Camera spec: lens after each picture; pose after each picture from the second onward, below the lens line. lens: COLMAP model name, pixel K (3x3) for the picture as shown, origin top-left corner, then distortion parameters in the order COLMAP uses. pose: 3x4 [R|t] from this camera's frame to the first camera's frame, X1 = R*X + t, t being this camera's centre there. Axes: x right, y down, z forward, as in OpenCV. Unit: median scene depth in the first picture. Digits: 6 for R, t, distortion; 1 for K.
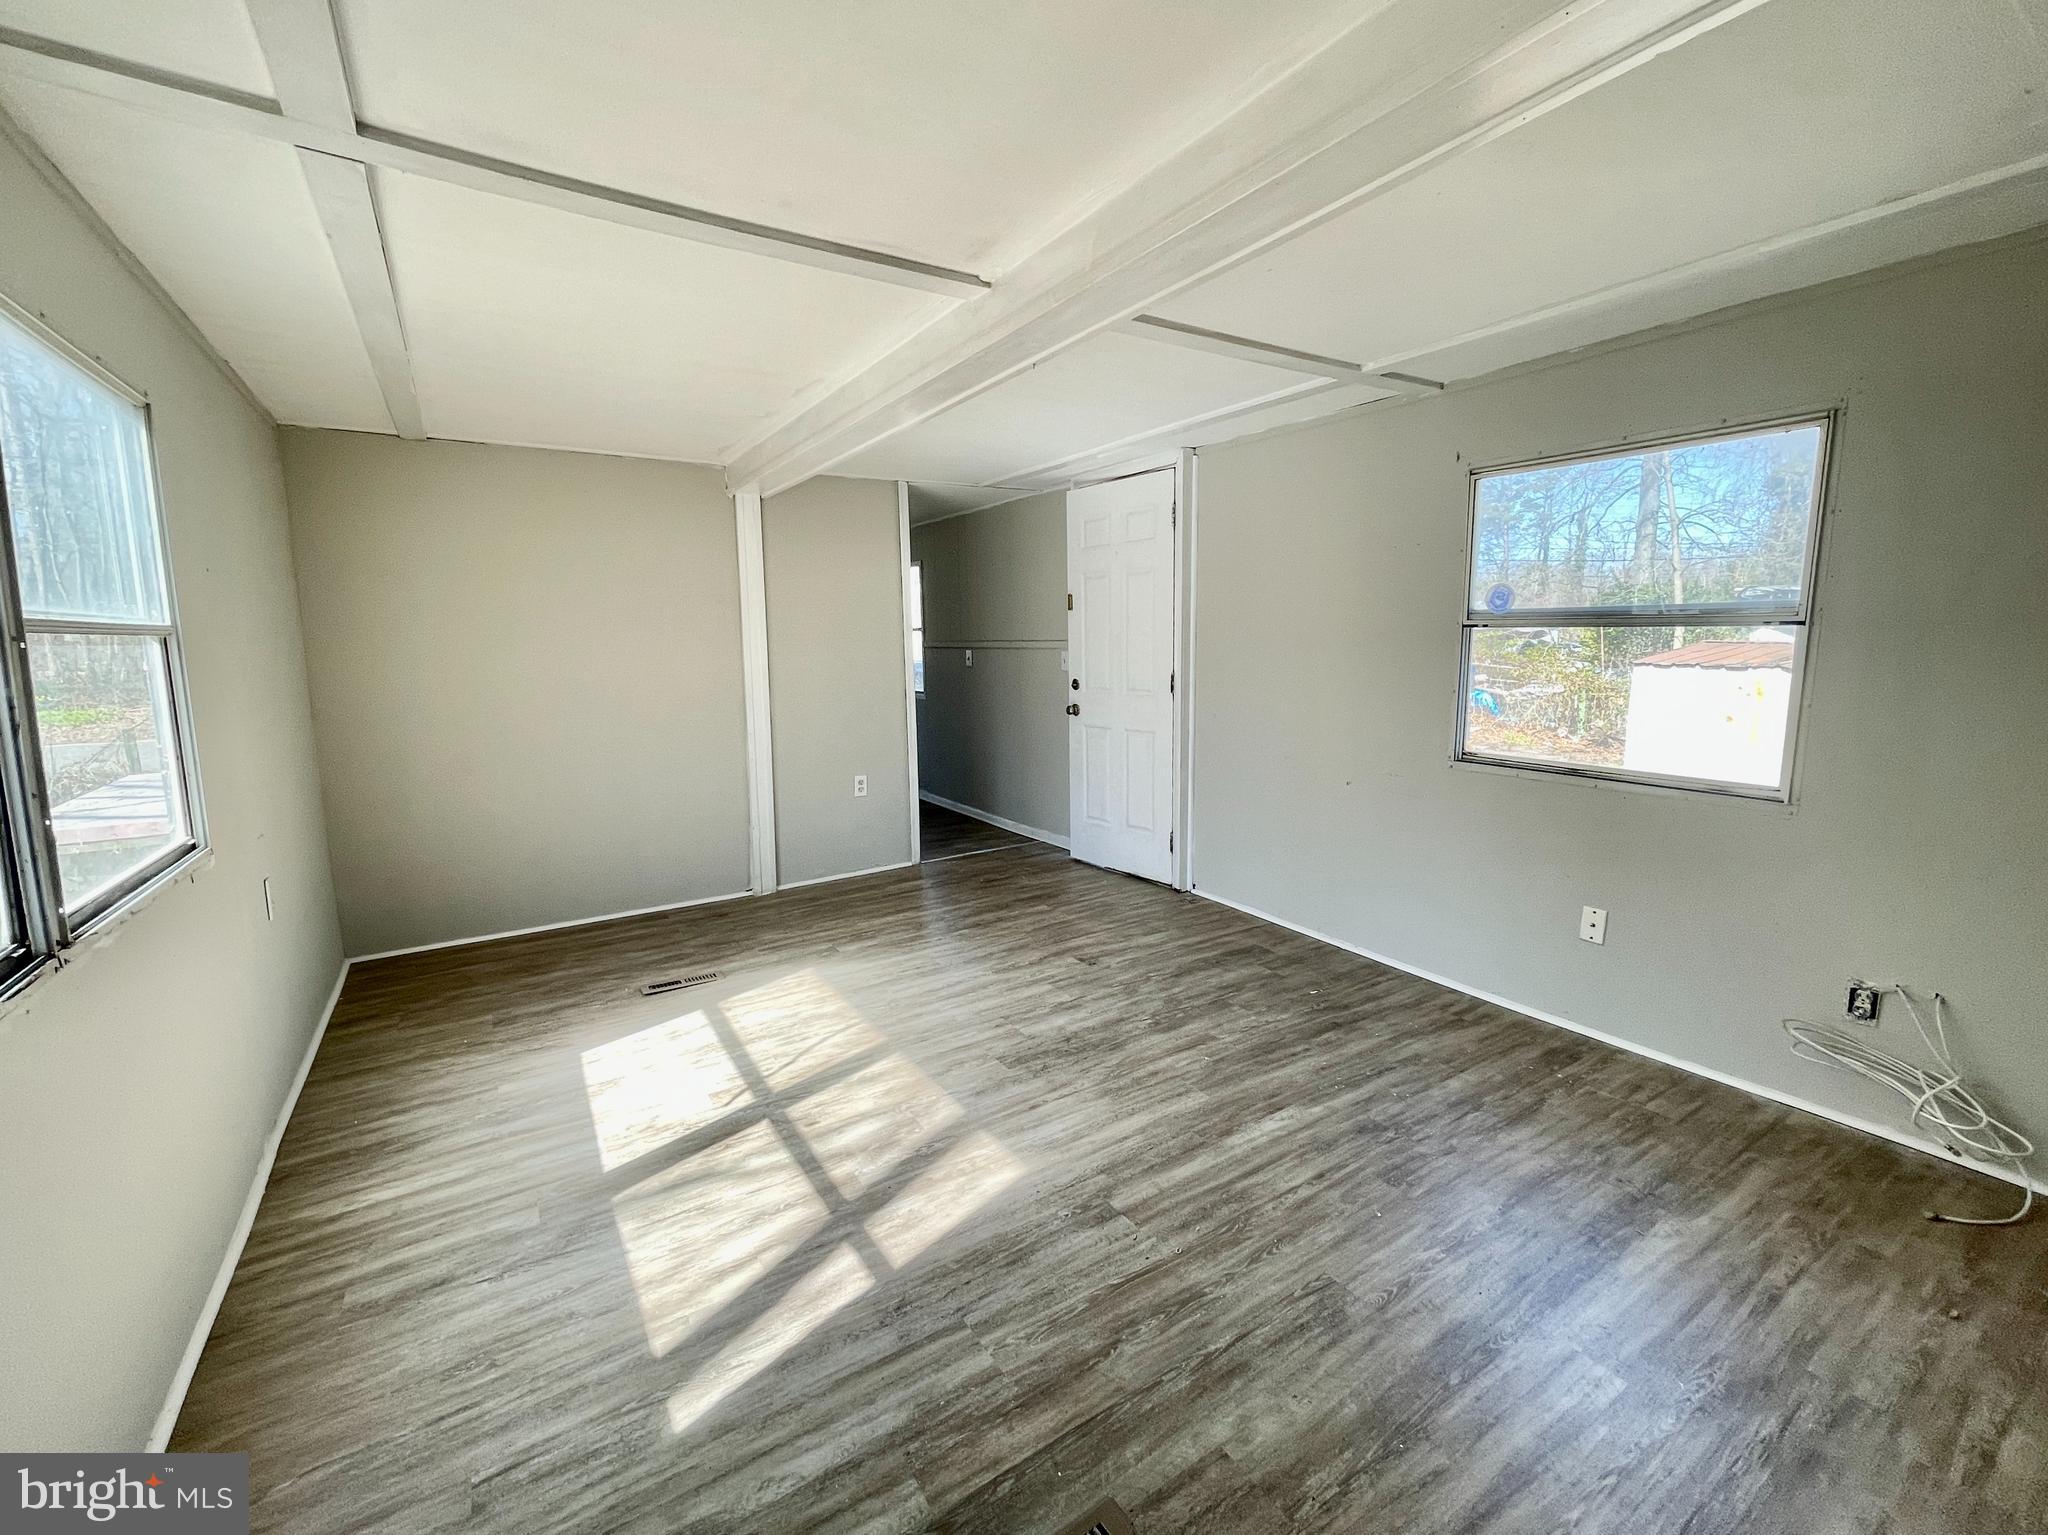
lens RADIAL K [[841.6, 0, 1021.4], [0, 841.6, 752.6], [0, 0, 1]] dist [-0.003799, -0.000277]
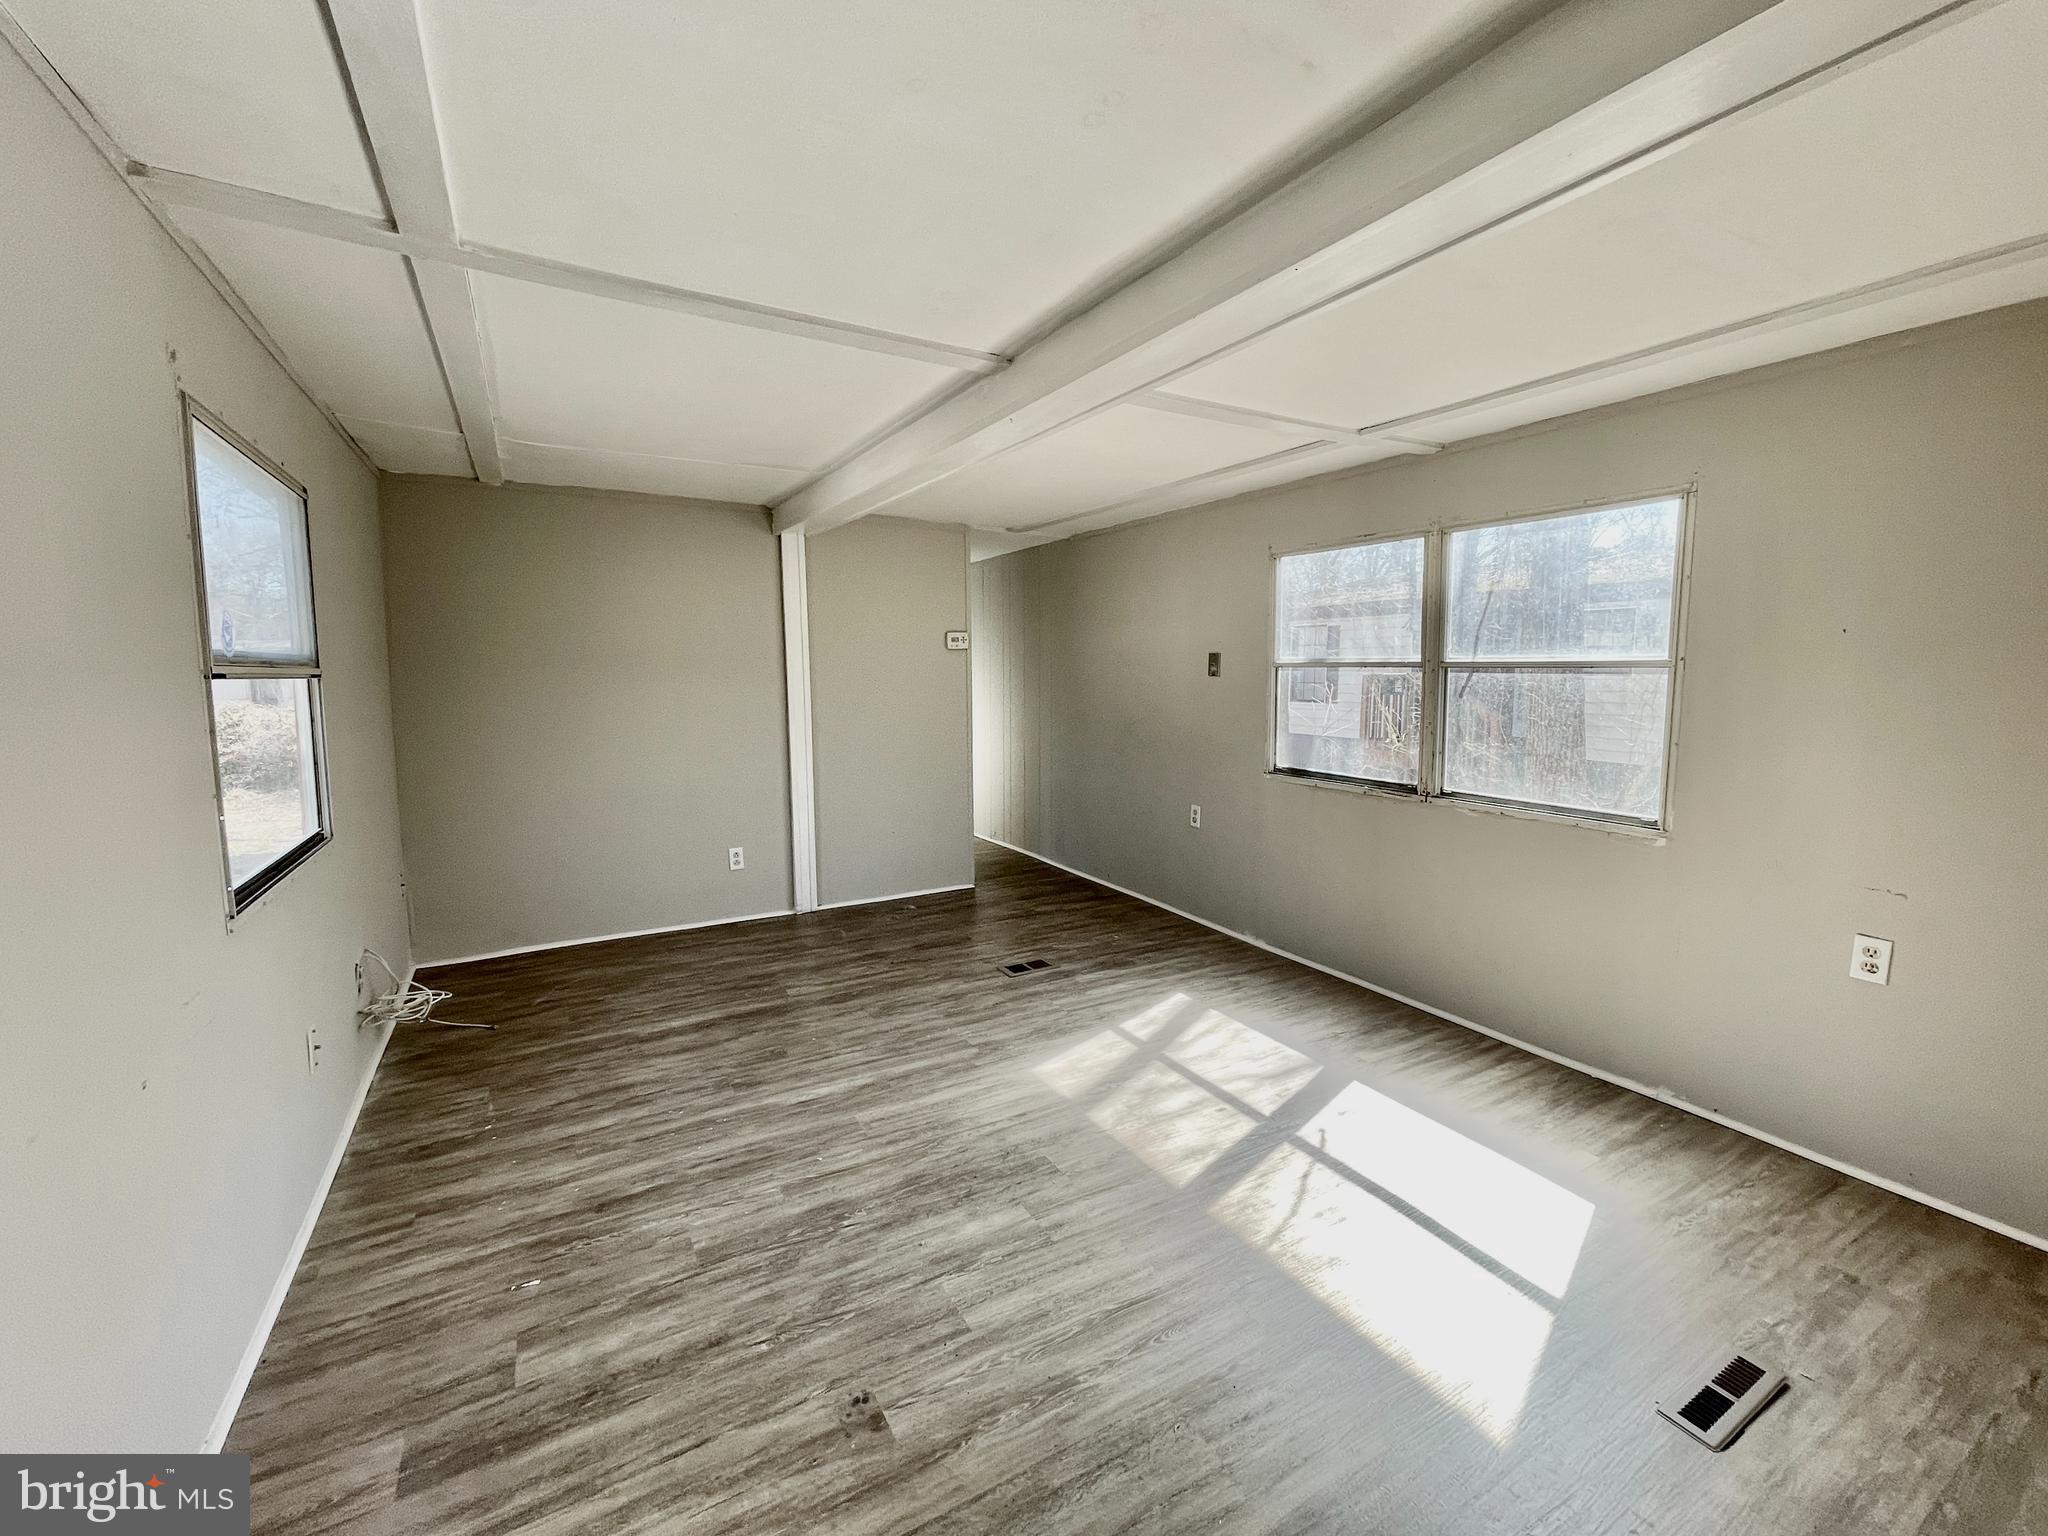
lens RADIAL K [[841.6, 0, 1020.1], [0, 841.6, 765.9], [0, 0, 1]] dist [-0.003799, -0.000277]
pose [[-0.998754, 0.008310, 0.049218, -0.037513], [0.020467, 0.967519, 0.251967, -0.264394], [-0.045525, 0.252660, -0.966483, 1.822491]]
